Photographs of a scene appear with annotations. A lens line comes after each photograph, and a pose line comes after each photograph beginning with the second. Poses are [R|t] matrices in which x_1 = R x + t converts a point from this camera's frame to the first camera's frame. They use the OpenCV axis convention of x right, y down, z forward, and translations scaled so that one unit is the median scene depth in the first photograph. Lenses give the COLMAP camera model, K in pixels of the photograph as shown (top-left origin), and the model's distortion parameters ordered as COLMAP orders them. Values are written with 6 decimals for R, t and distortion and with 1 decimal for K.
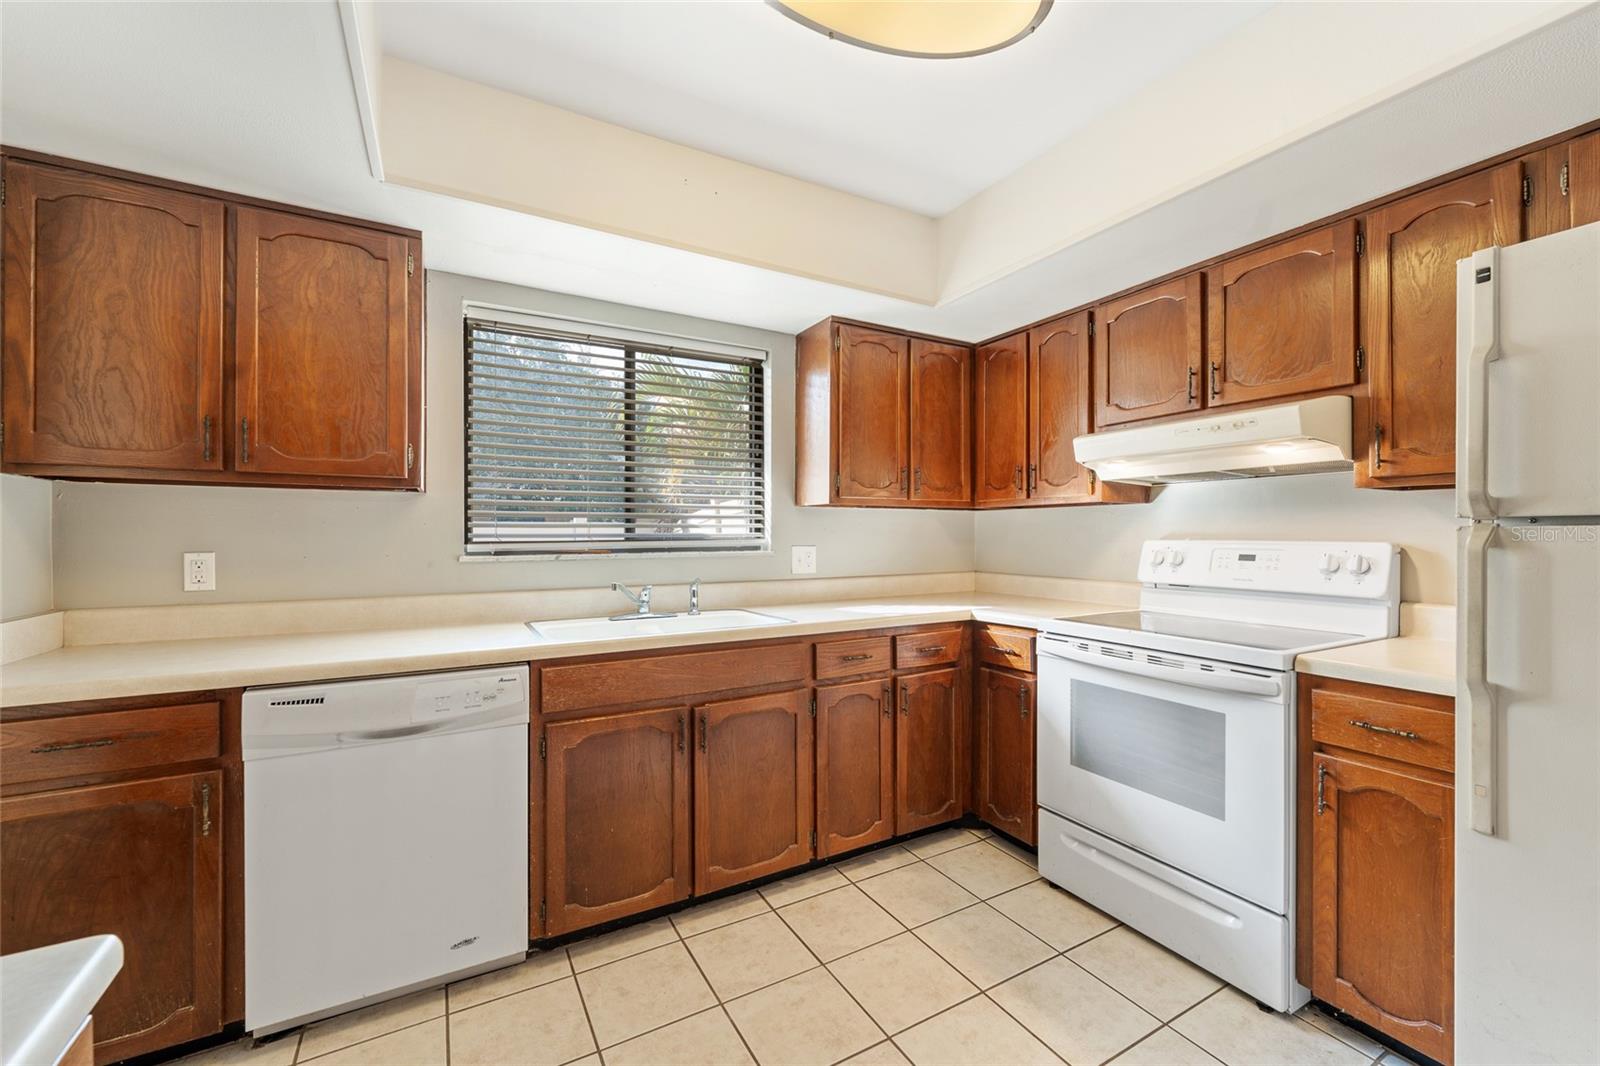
lens RADIAL K [[653.9, 0, 801.7], [0, 653.9, 534.5], [0, 0, 1]] dist [0.003570, -0.000346]
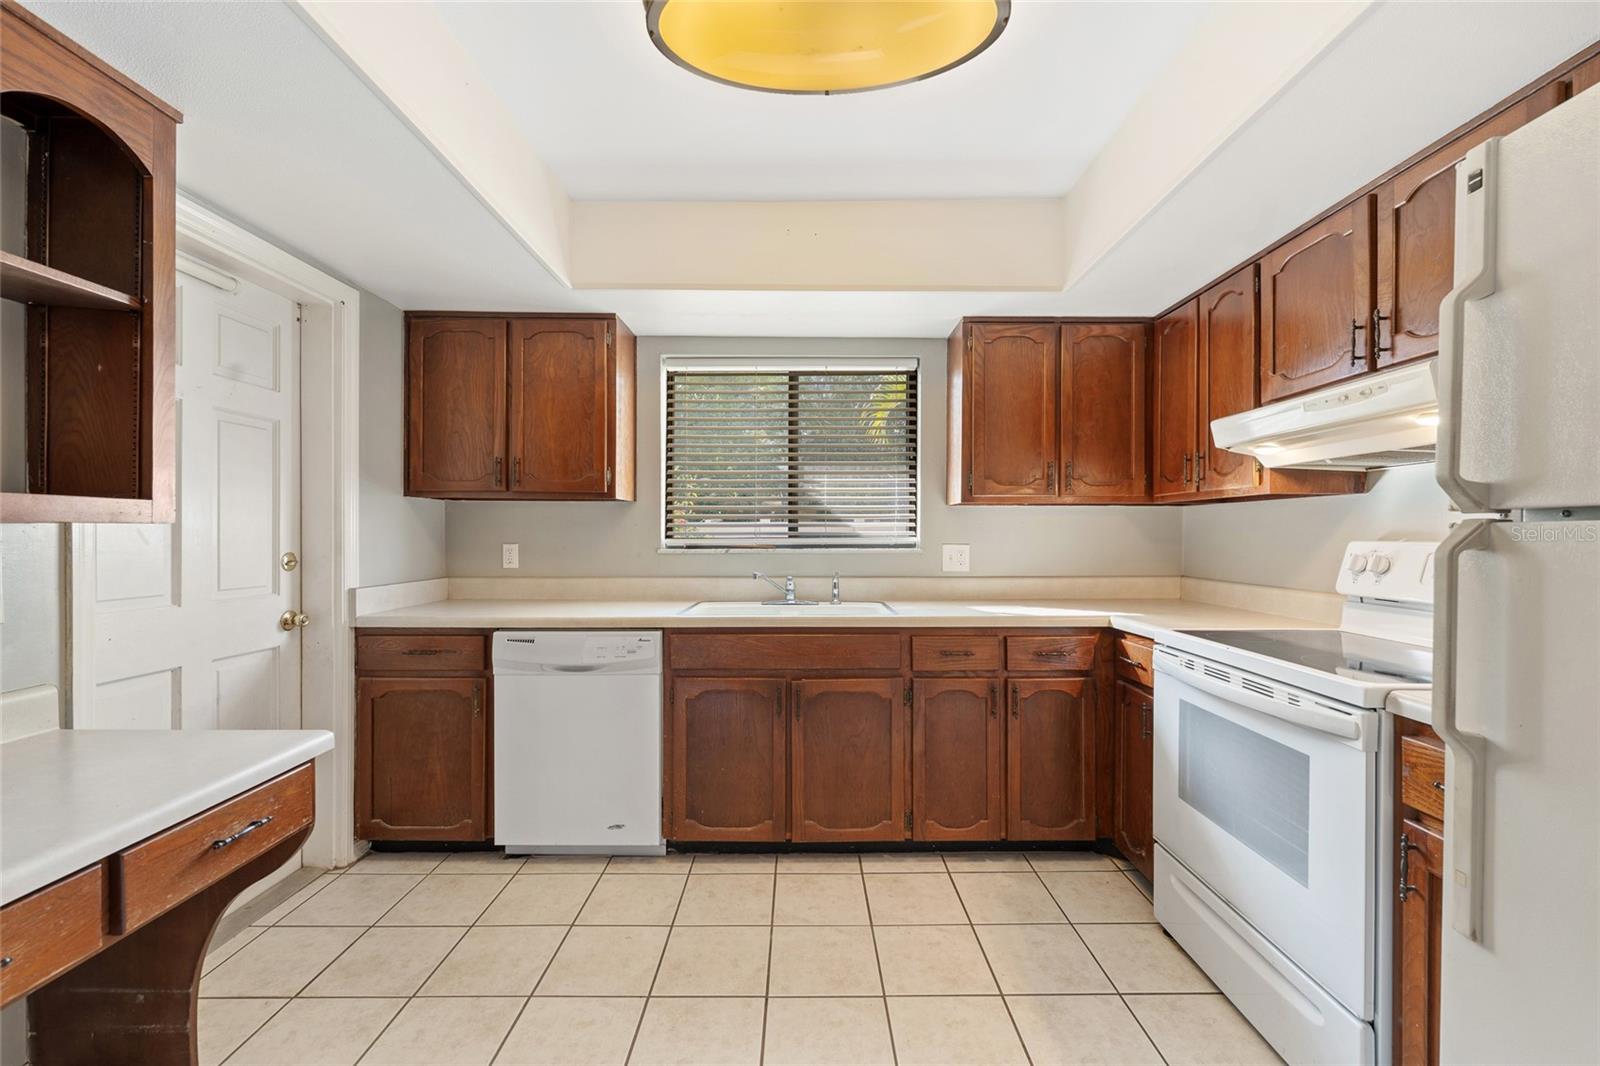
lens RADIAL K [[653.9, 0, 796.4], [0, 653.9, 534.7], [0, 0, 1]] dist [0.003570, -0.000346]
pose [[0.868167, 0.003083, -0.496262, 0.410108], [-0.002307, 0.999995, 0.002175, 0.001142], [0.496266, -0.000743, 0.868170, -0.009969]]
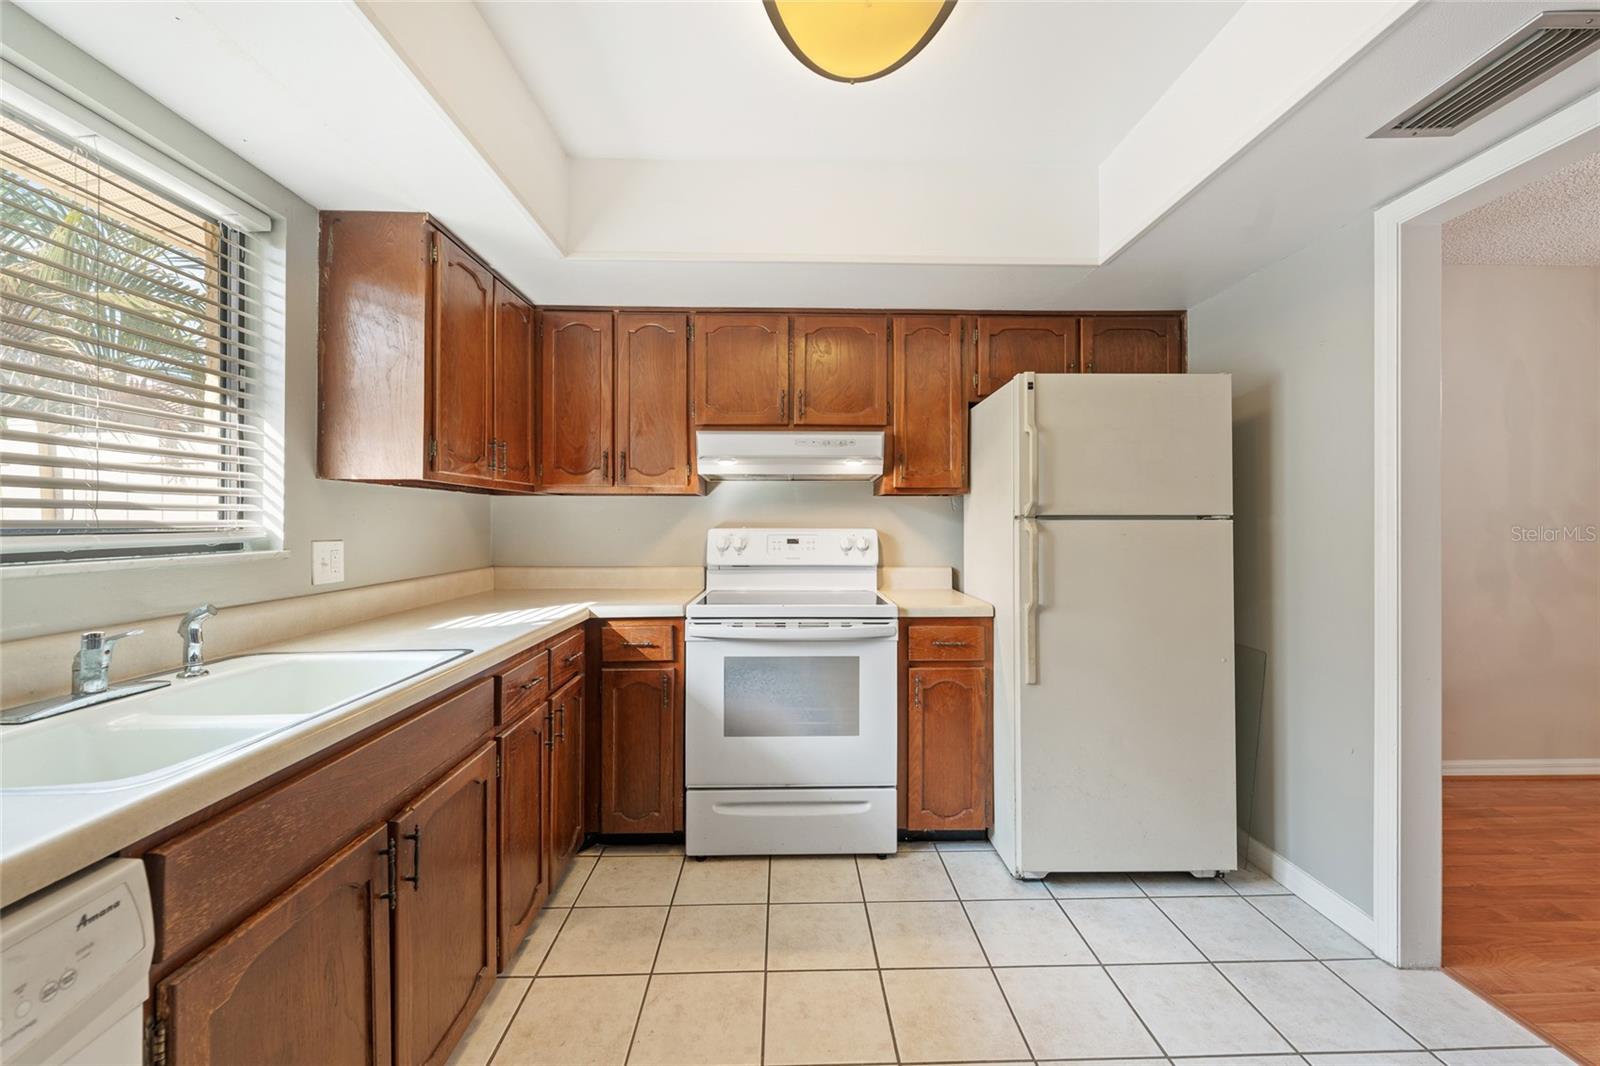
lens RADIAL K [[653.9, 0, 808.4], [0, 653.9, 522.9], [0, 0, 1]] dist [0.003570, -0.000346]
pose [[0.453557, 0.002703, 0.891223, -0.501557], [-0.001517, 0.999996, -0.002261, 0.000618], [-0.891226, -0.000326, 0.453559, 0.395910]]
